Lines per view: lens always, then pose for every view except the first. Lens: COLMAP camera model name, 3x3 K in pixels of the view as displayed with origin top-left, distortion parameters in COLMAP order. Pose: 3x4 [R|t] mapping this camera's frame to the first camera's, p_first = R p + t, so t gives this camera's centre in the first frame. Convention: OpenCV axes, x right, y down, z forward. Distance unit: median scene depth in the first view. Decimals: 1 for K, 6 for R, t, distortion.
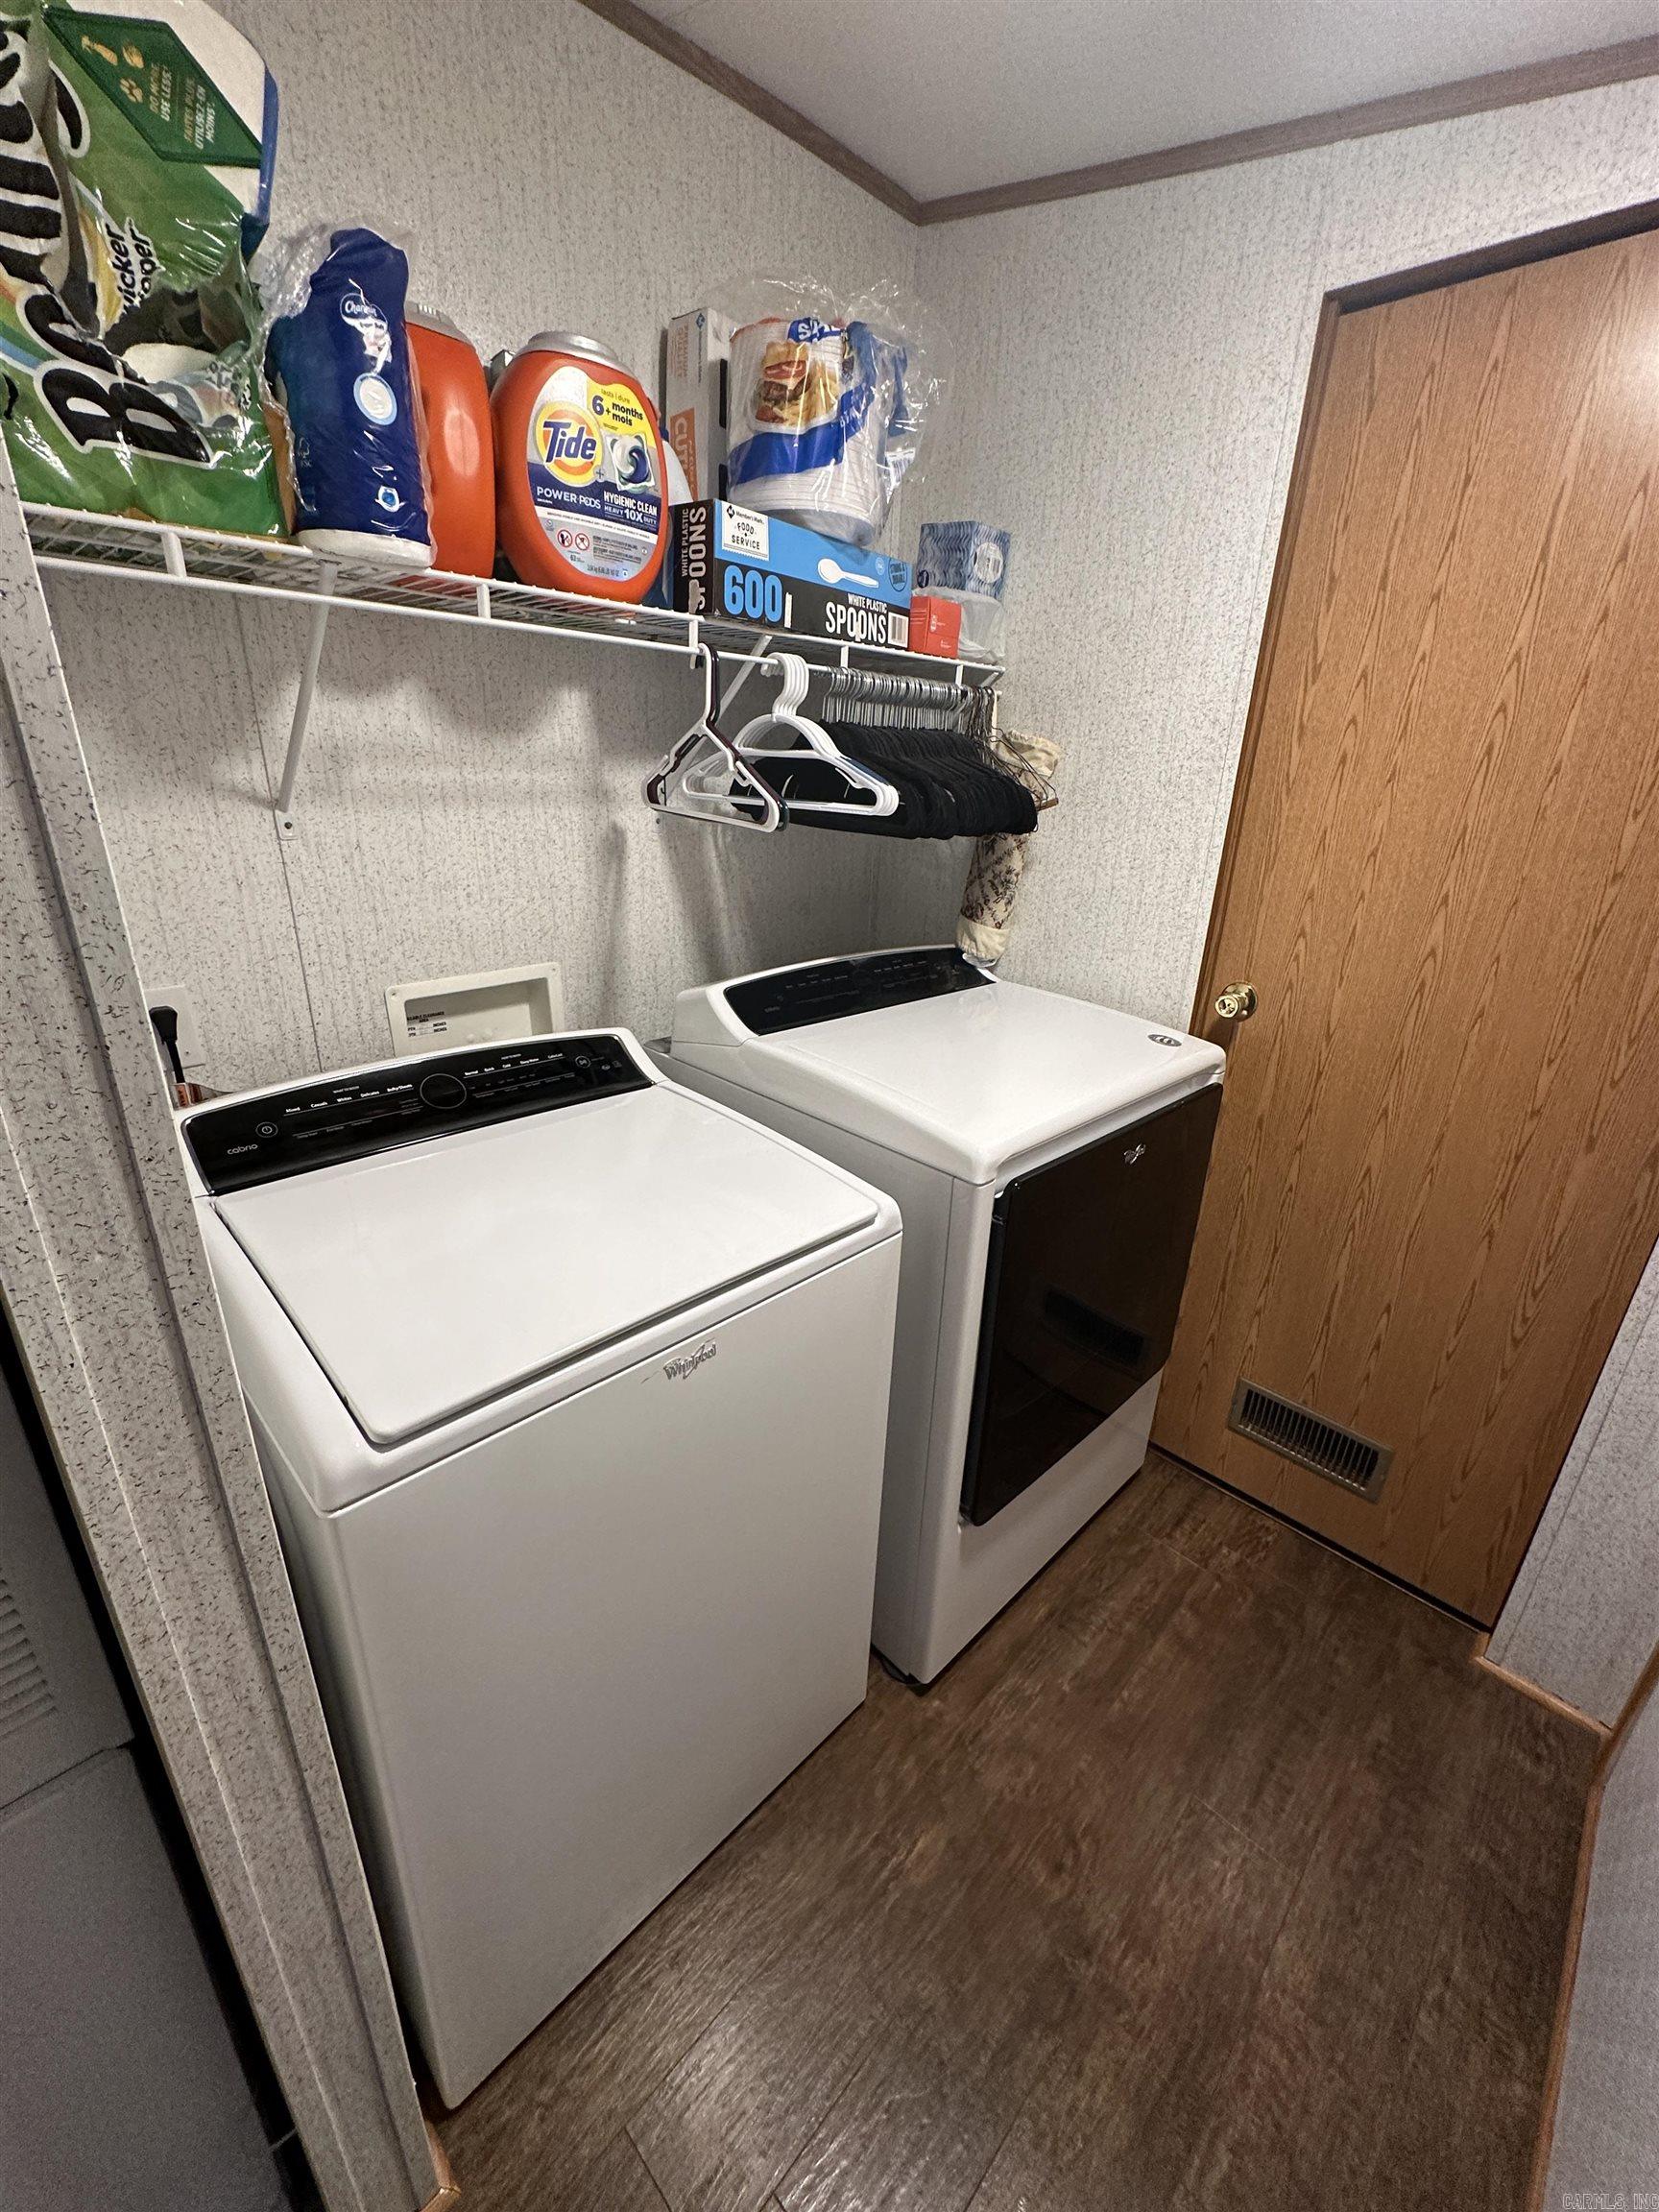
lens RADIAL K [[888.5, 0, 839.0], [0, 888.5, 1102.5], [0, 0, 1]] dist [-0.002137, 0.001252]
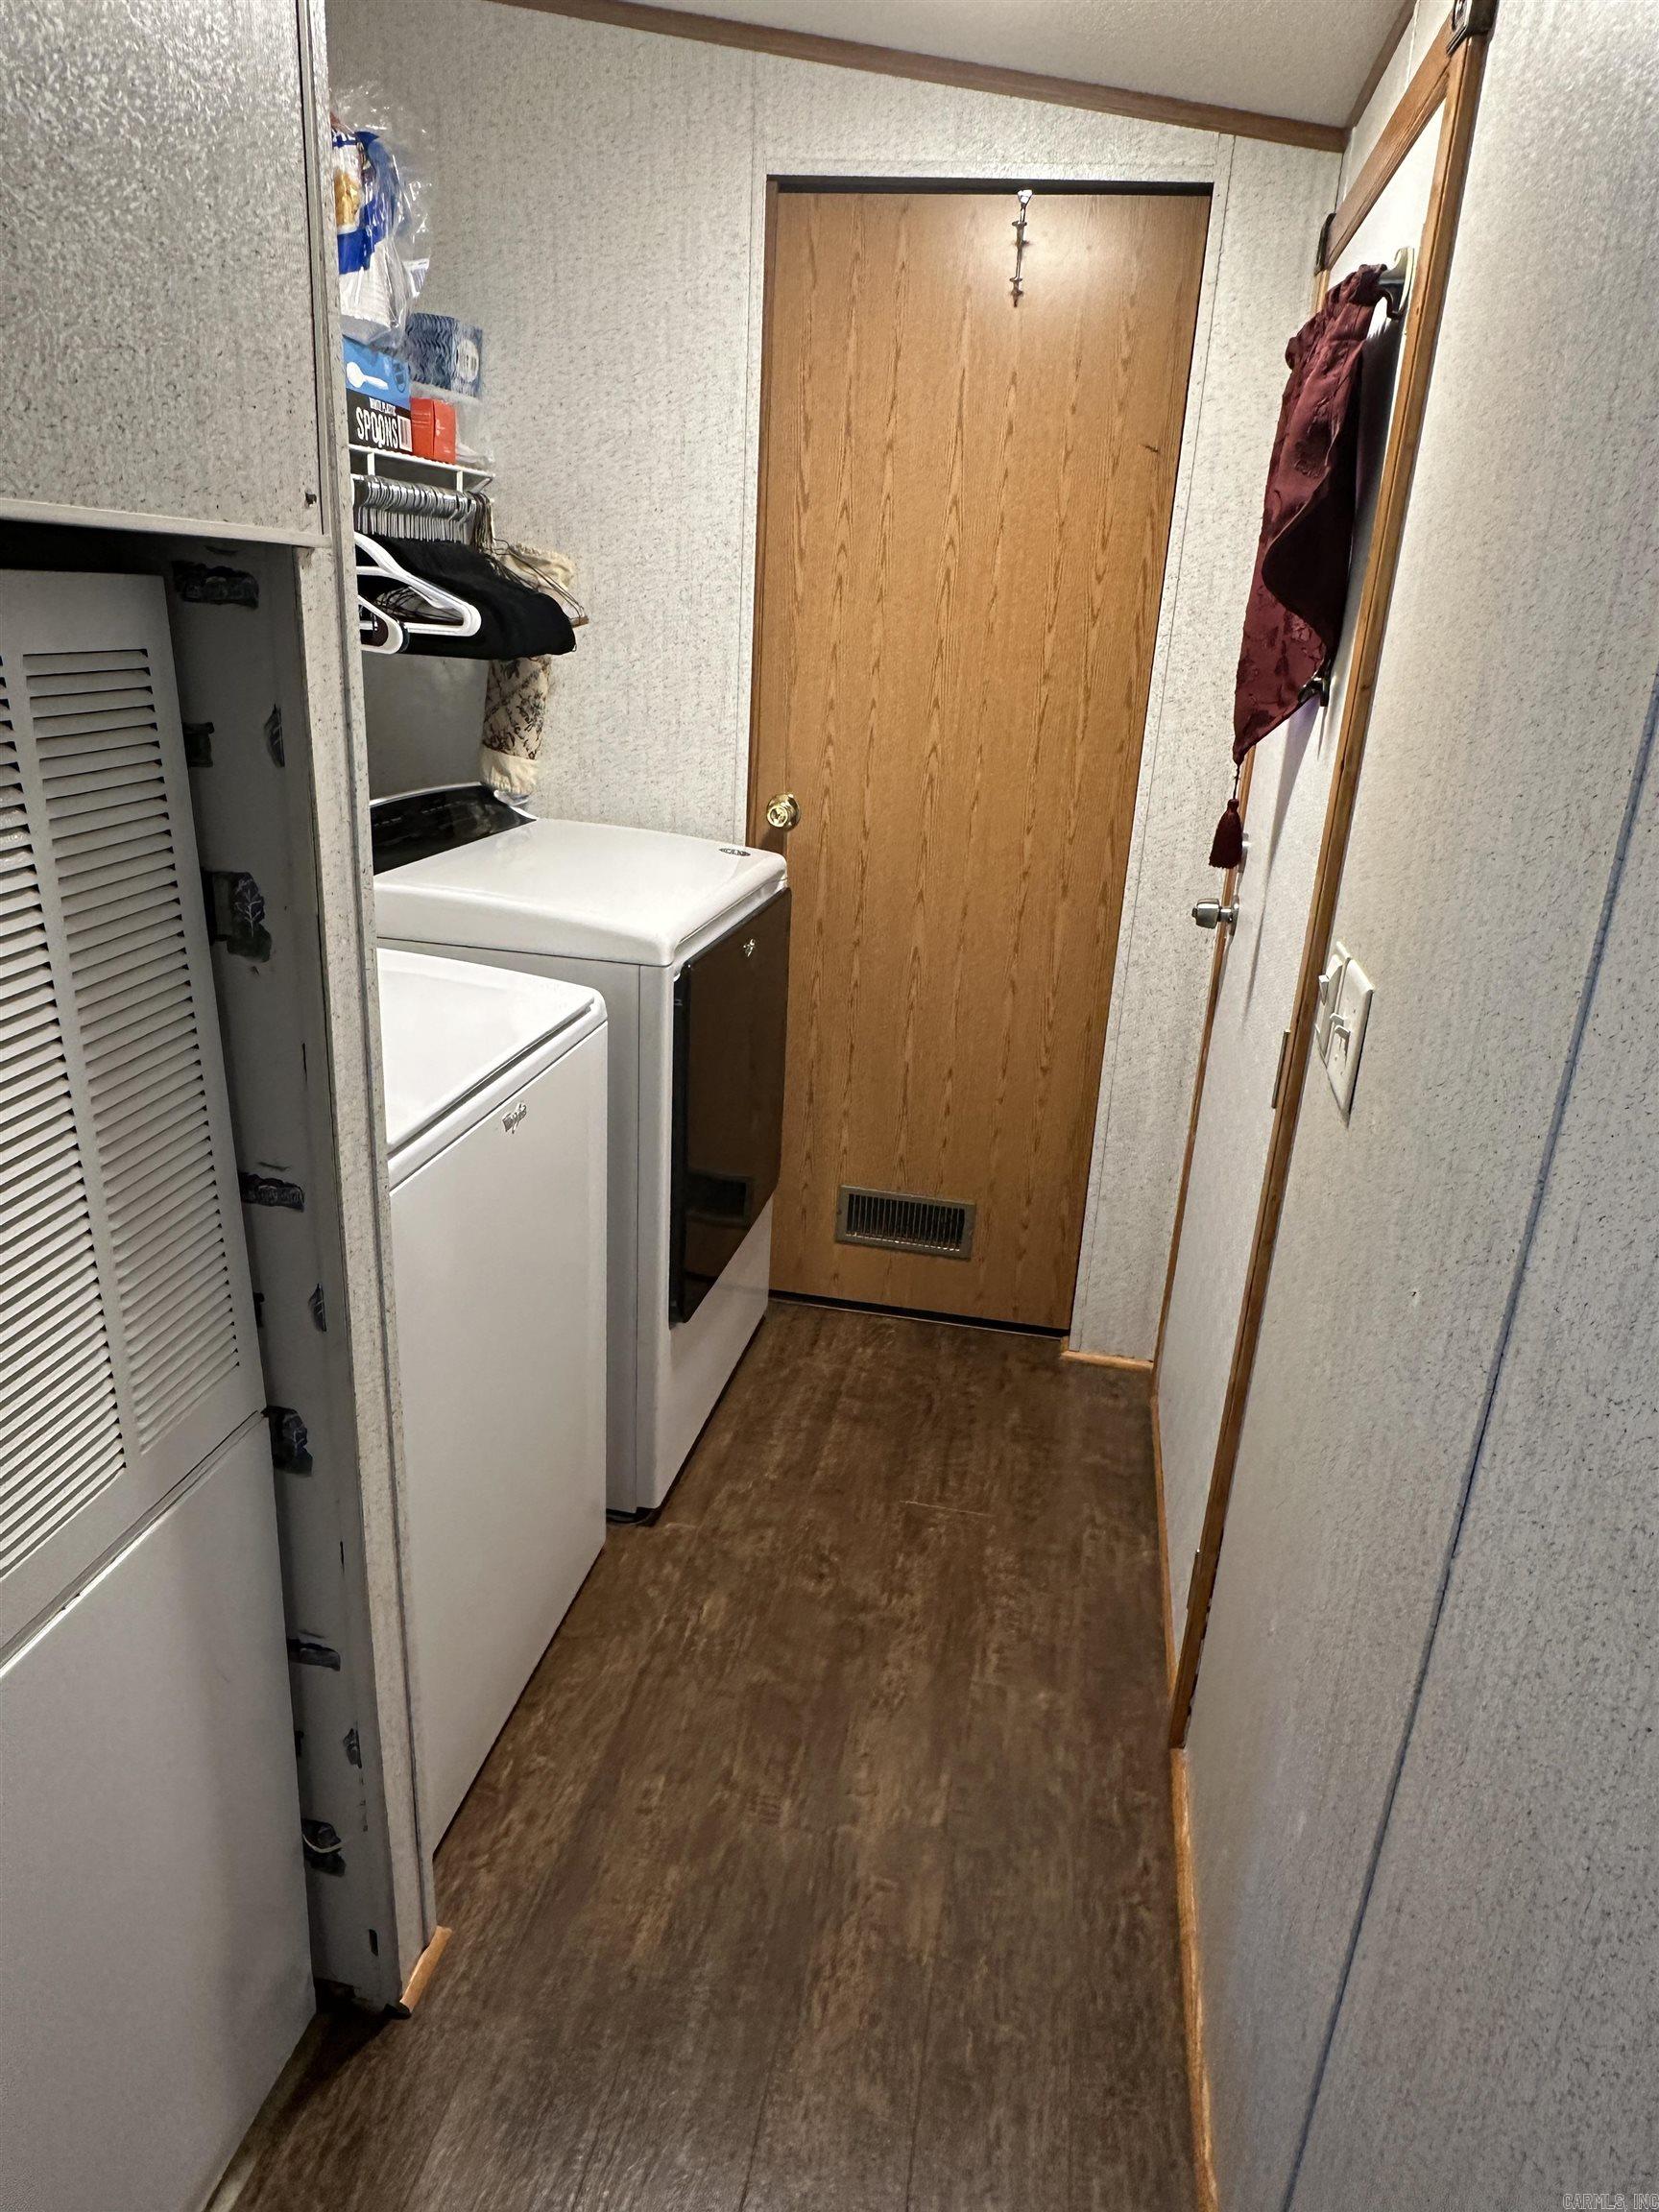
lens RADIAL K [[1429.1, 0, 826.3], [0, 1429.1, 1104.6], [0, 0, 1]] dist [0.001514, 0.001795]
pose [[0.832361, -0.181949, 0.523517, -0.461736], [0.179302, 0.982183, 0.056280, 0.142271], [-0.524429, 0.047022, 0.850154, -0.445338]]
